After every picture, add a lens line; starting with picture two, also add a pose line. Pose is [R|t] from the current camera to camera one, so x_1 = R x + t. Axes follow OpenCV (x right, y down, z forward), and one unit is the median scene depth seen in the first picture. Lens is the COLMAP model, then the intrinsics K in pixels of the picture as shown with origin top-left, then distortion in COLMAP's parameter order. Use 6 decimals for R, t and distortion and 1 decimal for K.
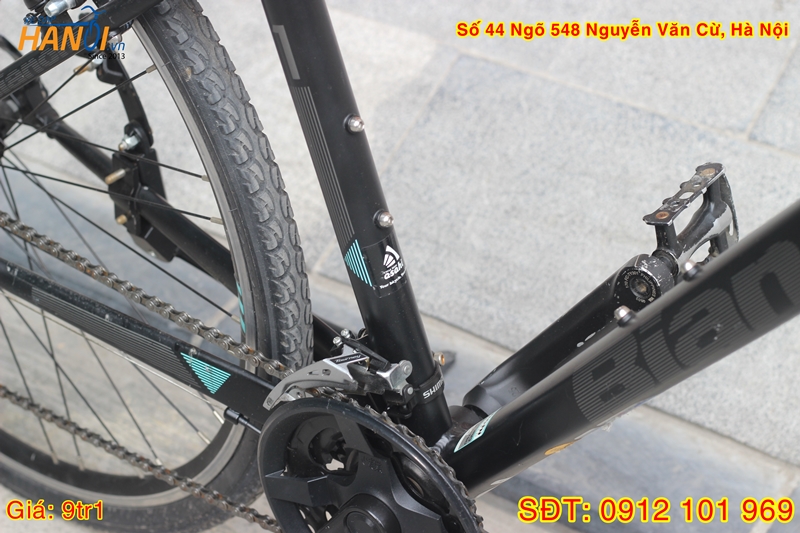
lens RADIAL K [[1939.3, 0, 400.0], [0, 1939.3, 266.5], [0, 0, 1]] dist [-0.103477, -0.200109]
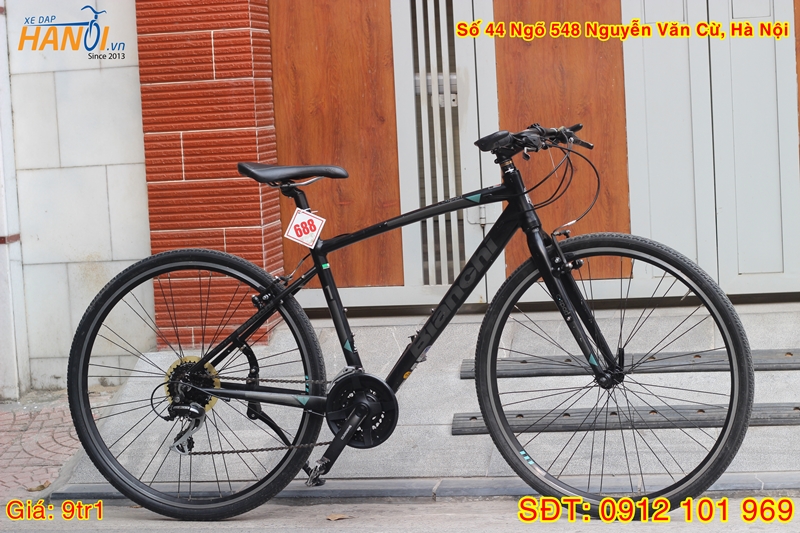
lens RADIAL K [[1957.6, 0, 400.0], [0, 1957.6, 266.5], [0, 0, 1]] dist [0.005330, 0.025050]
pose [[0.915562, -0.009816, 0.402058, -1.510397], [0.254071, 0.789067, -0.559304, 2.105444], [-0.311760, 0.614229, 0.724933, -2.044955]]
